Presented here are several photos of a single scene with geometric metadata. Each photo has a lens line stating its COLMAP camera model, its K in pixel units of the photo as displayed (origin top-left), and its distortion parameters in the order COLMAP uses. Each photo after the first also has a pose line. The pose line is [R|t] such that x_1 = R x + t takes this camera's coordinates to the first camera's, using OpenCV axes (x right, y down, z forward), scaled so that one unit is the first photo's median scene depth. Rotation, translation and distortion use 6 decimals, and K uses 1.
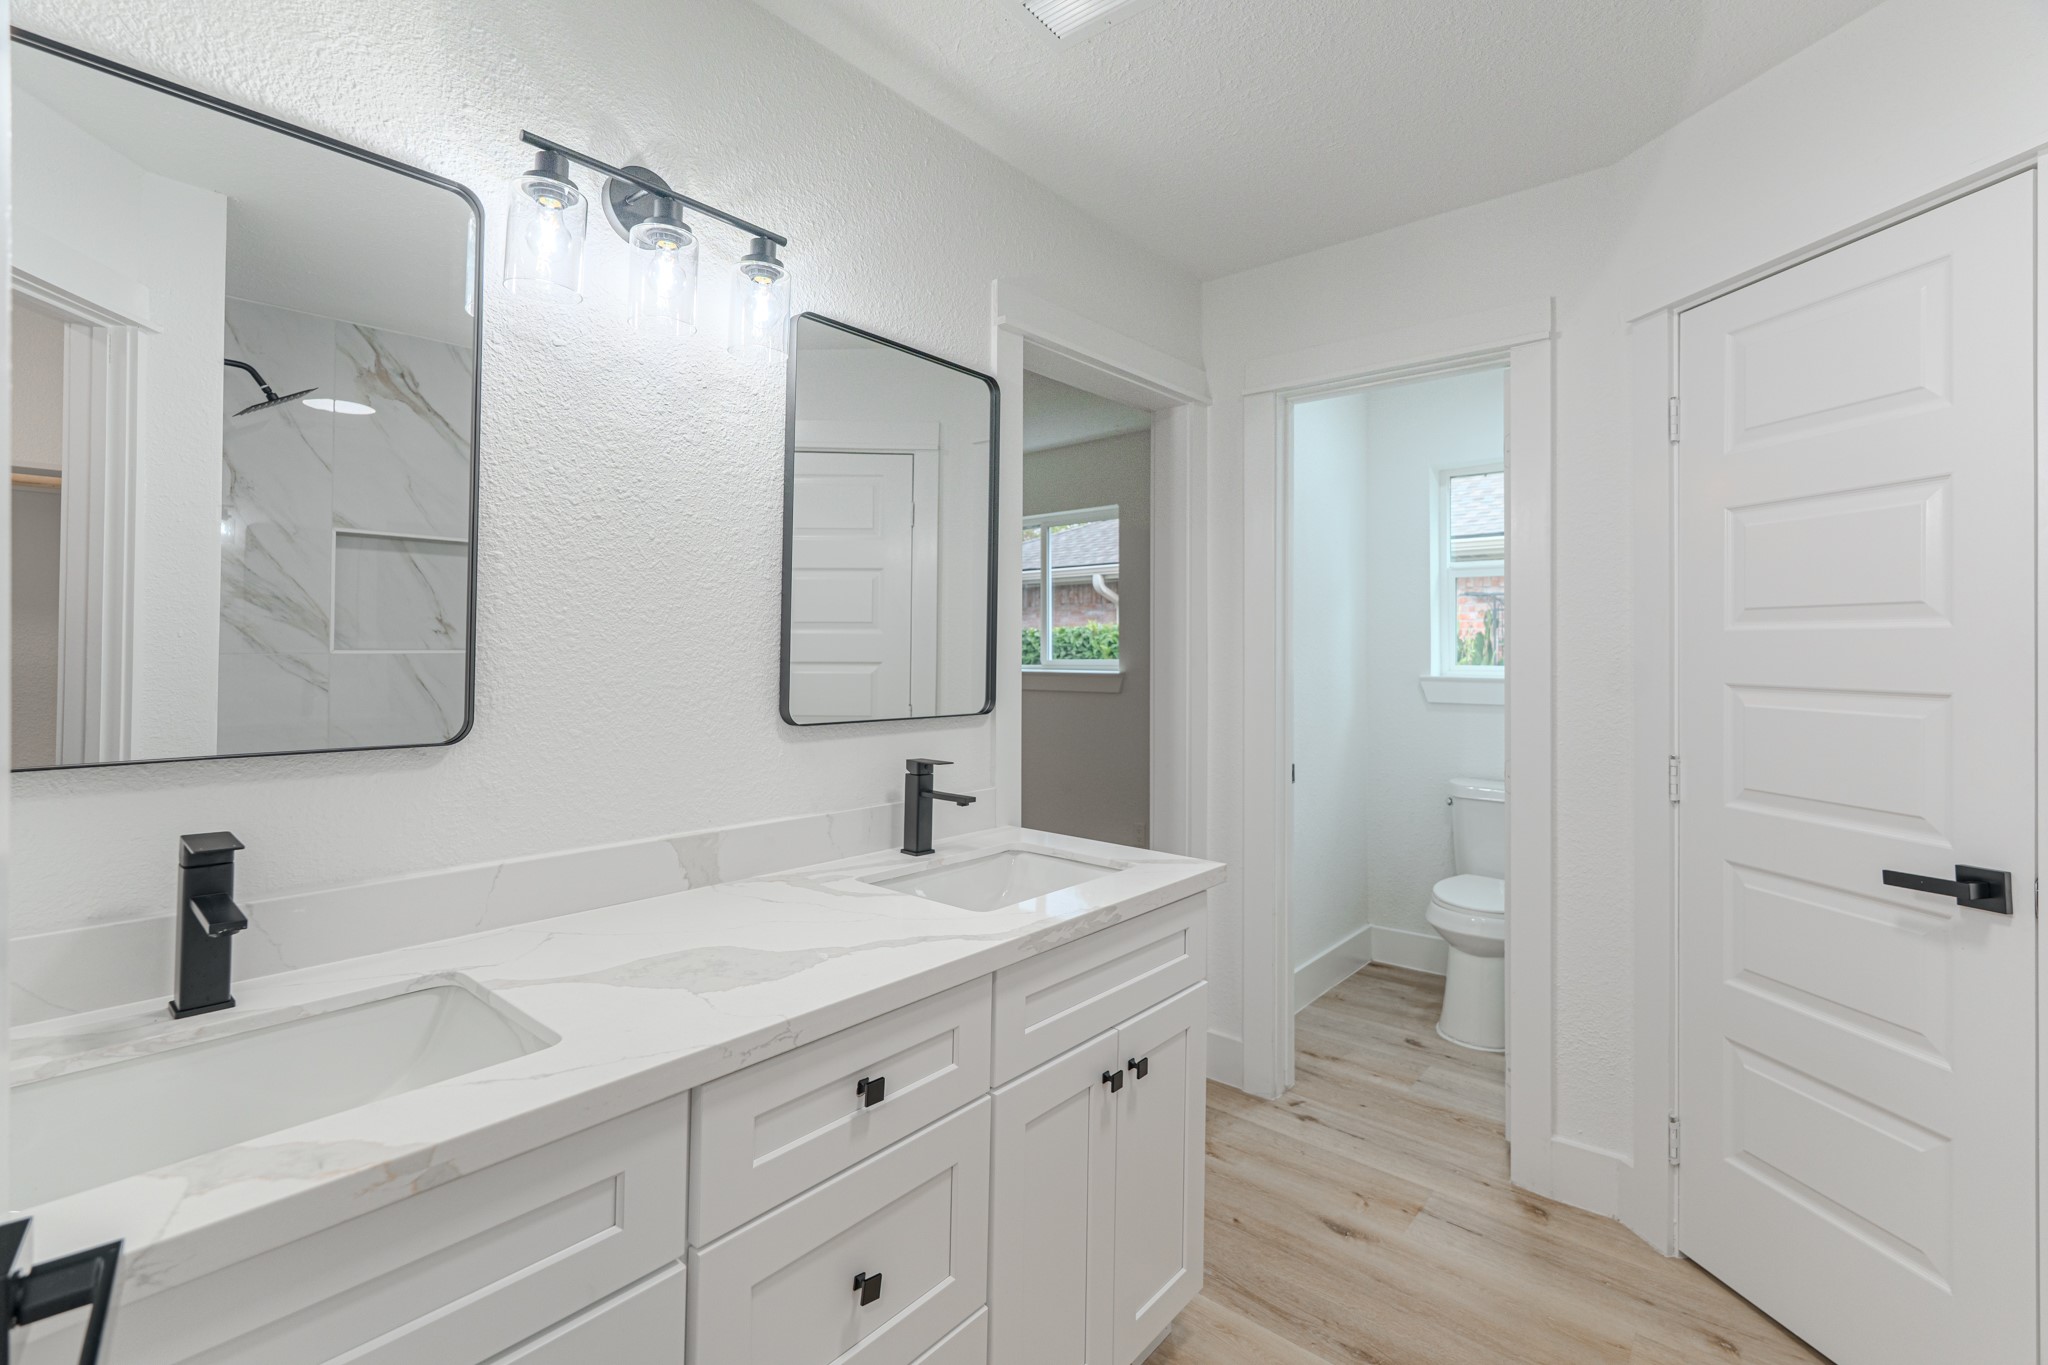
lens RADIAL K [[923.0, 0, 1025.9], [0, 923.0, 642.2], [0, 0, 1]] dist [-0.001752, -0.000254]
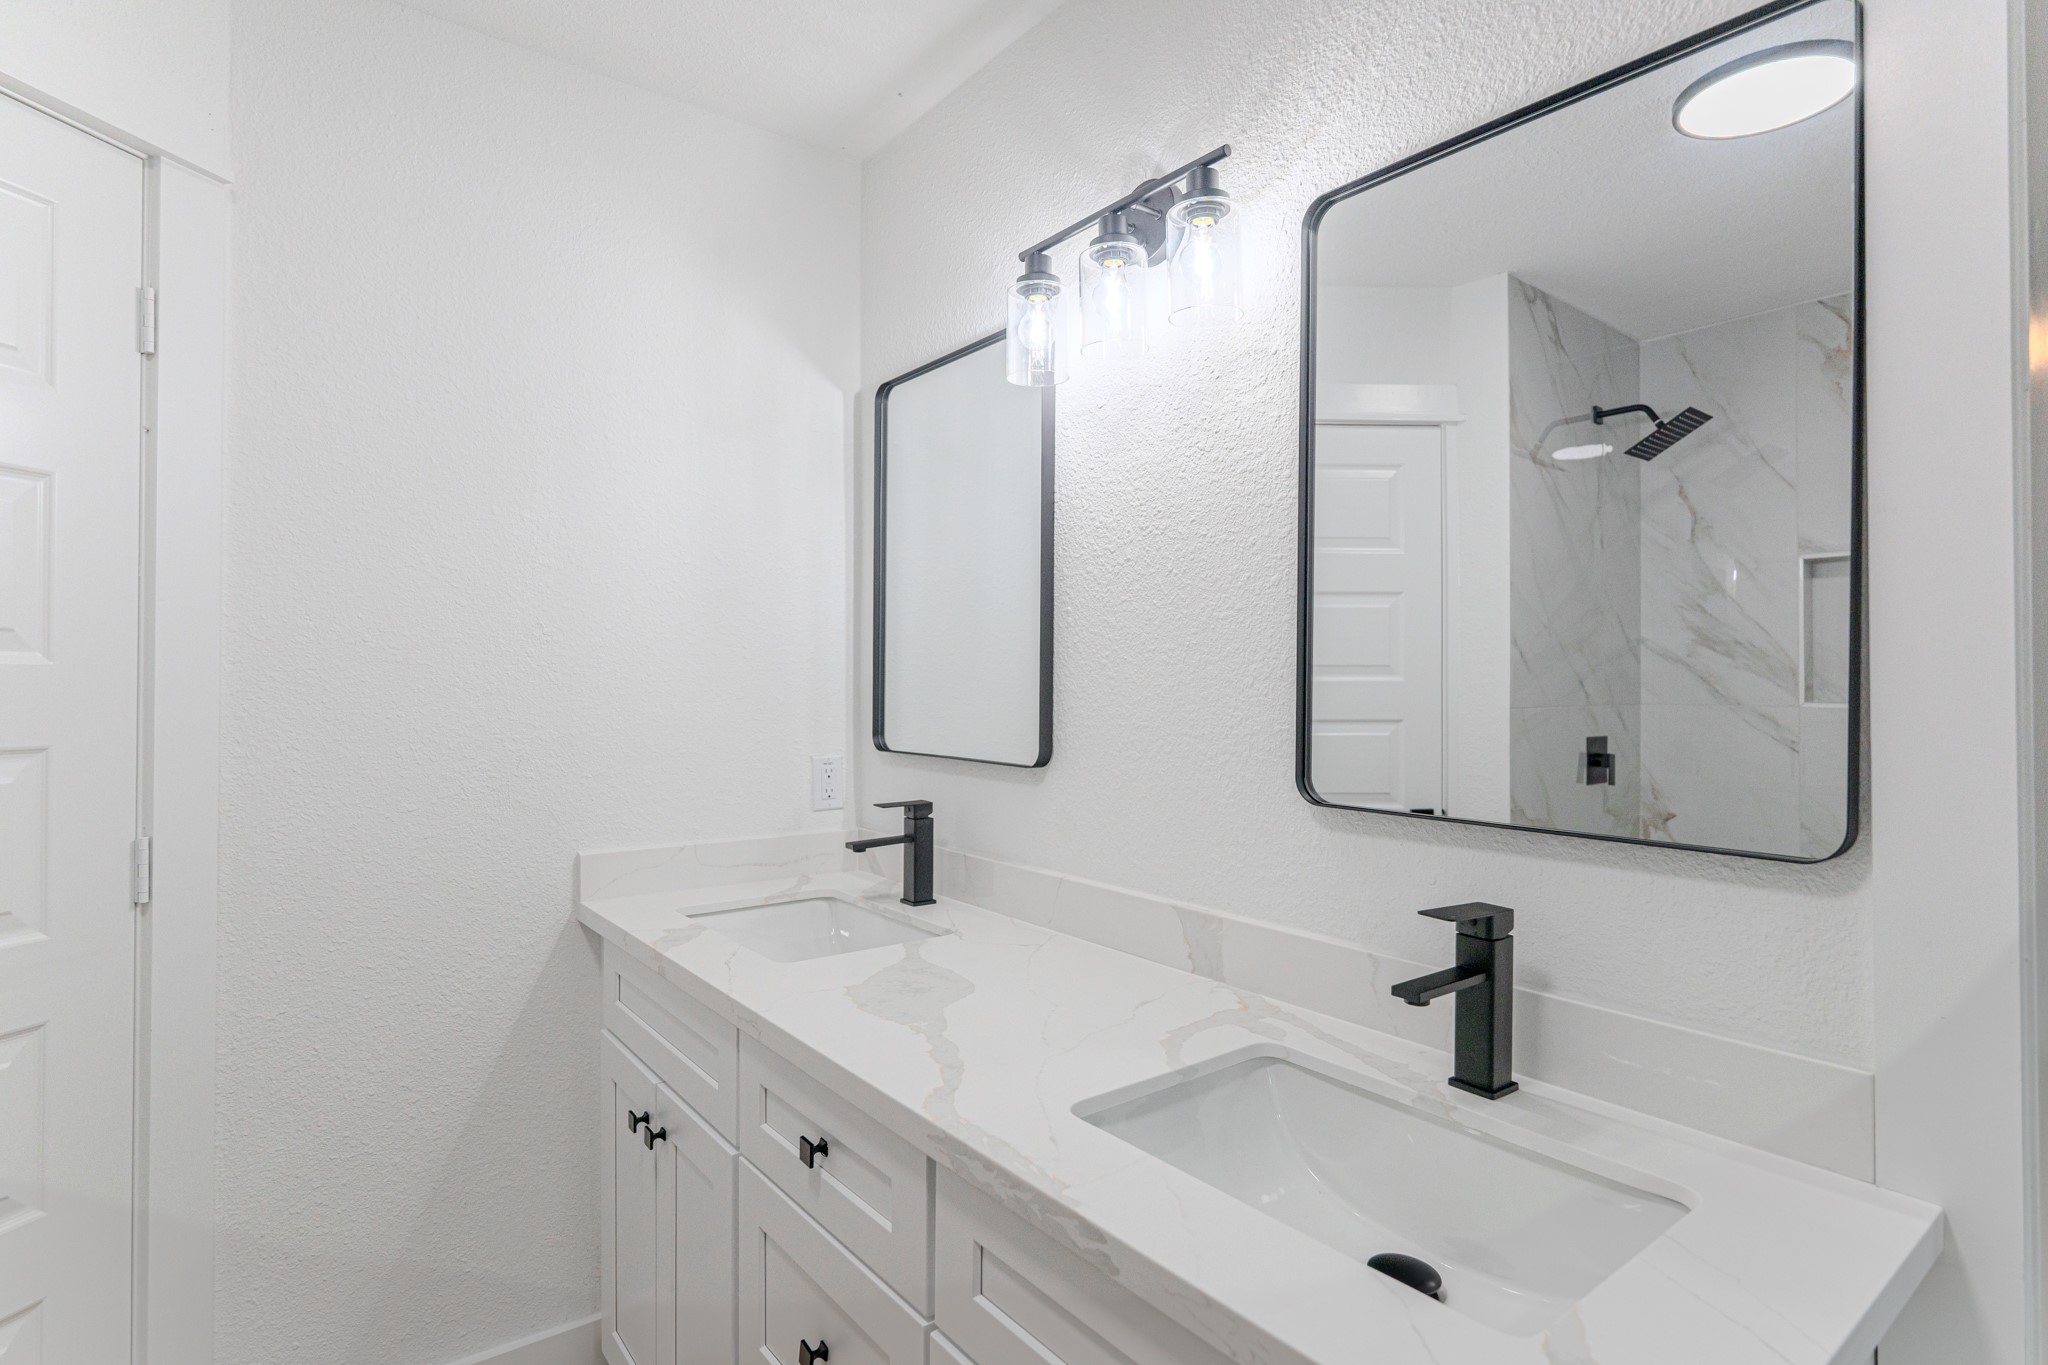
lens RADIAL K [[1031.6, 0, 1024.0], [0, 1031.6, 682.5], [0, 0, 1]] dist [-0.001786, -0.000968]
pose [[-0.205031, -0.015147, -0.978638, 0.589920], [-0.003488, 0.999885, -0.014745, 0.012832], [0.978749, 0.000391, -0.205060, 1.013837]]
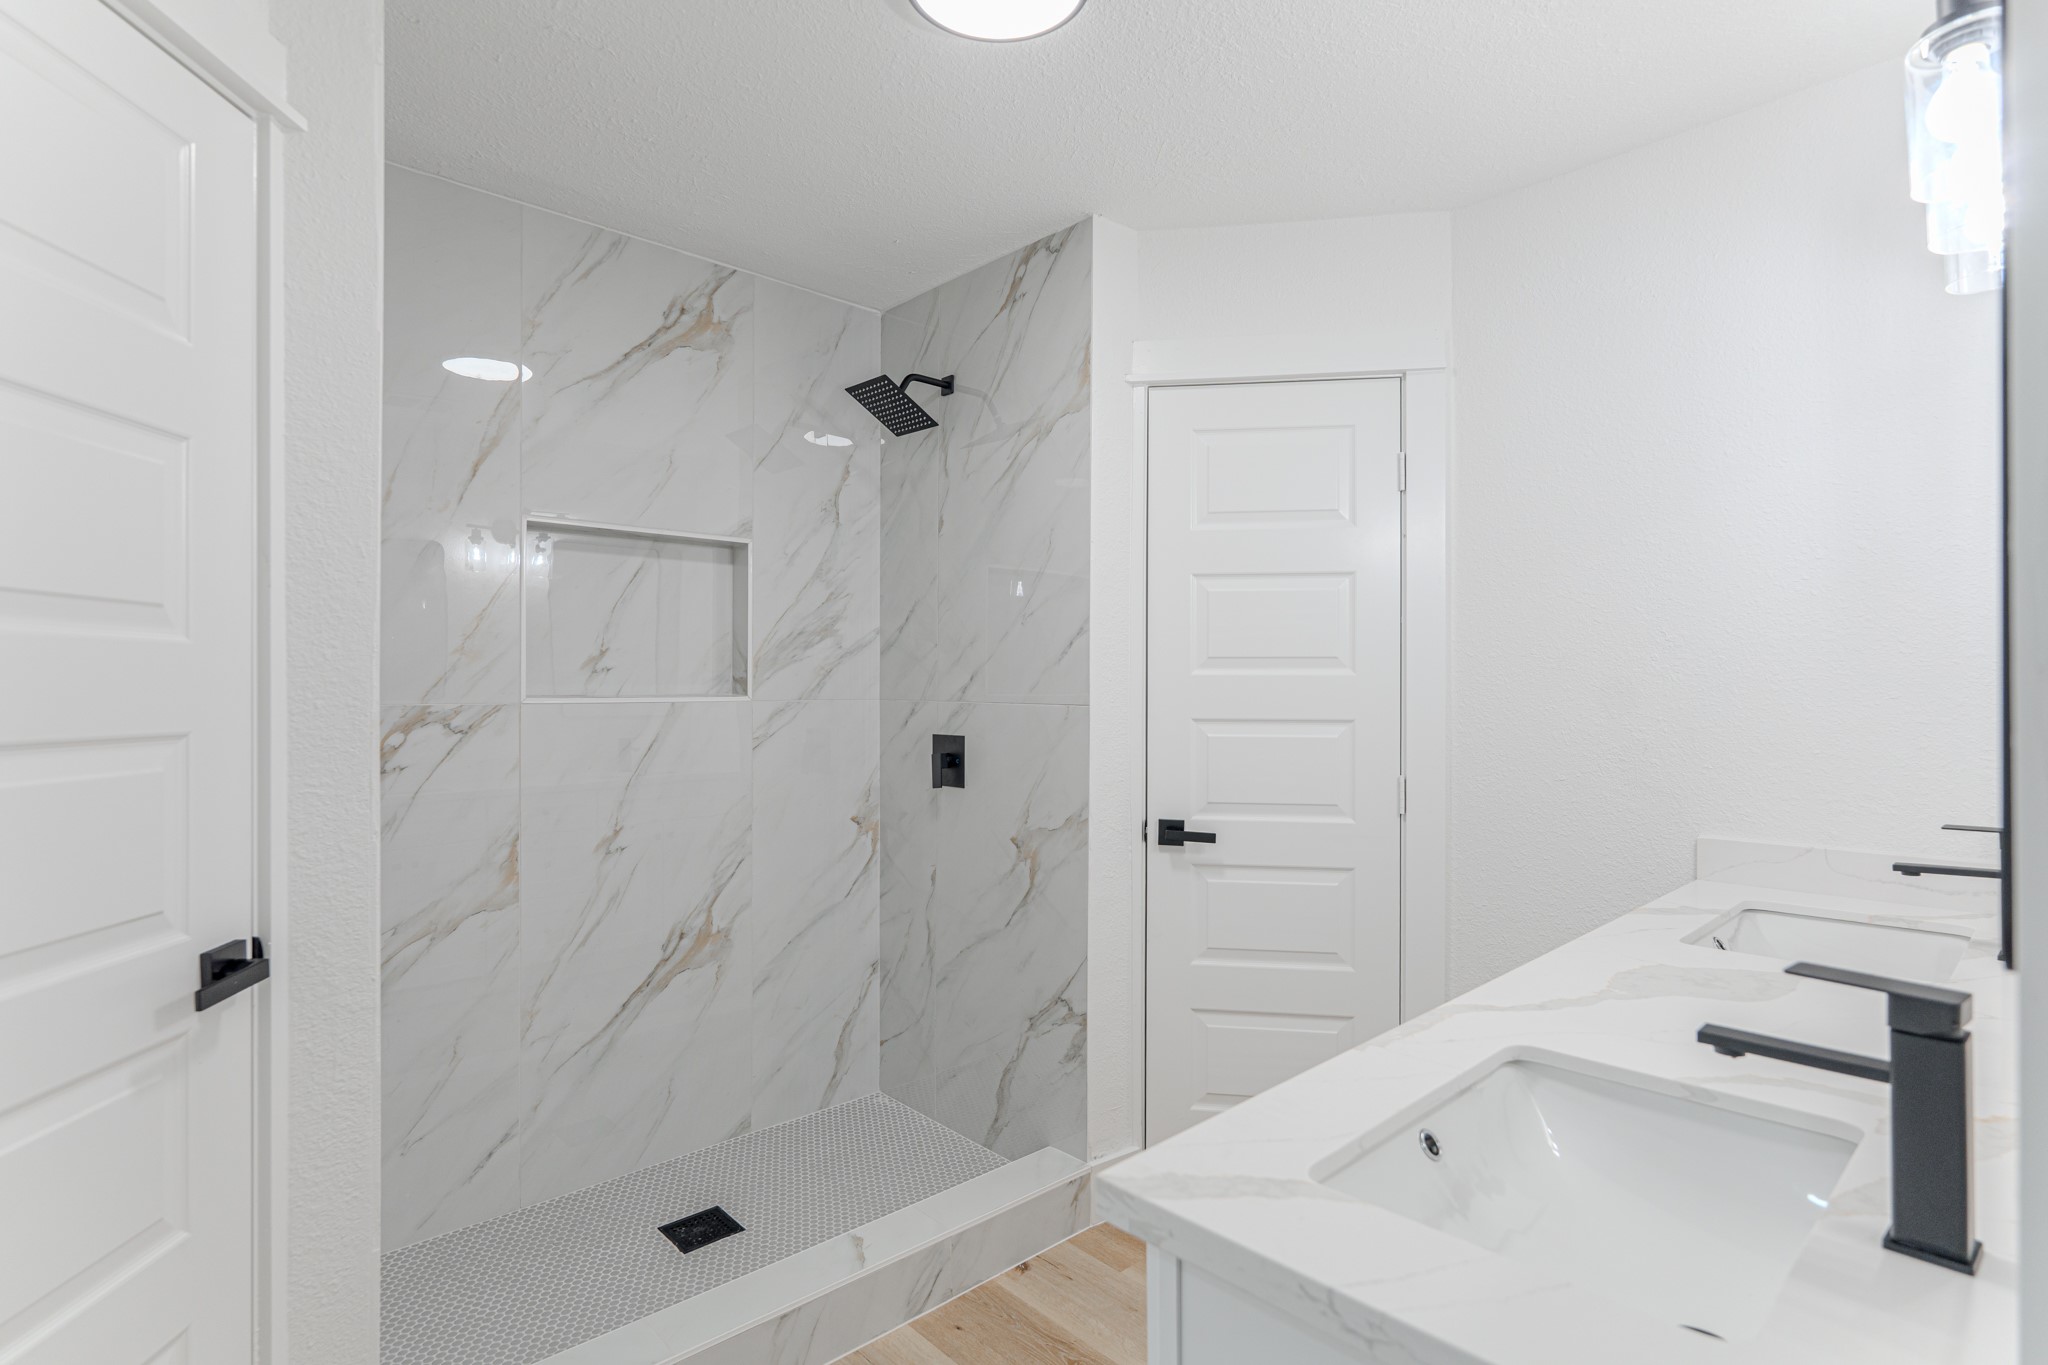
lens RADIAL K [[1031.6, 0, 1024.0], [0, 1031.6, 682.5], [0, 0, 1]] dist [-0.001786, -0.000968]
pose [[-0.991022, -0.008470, 0.133430, 0.209723], [-0.009589, 0.999924, -0.007746, 0.016063], [-0.133354, -0.008956, -0.991028, 1.695626]]
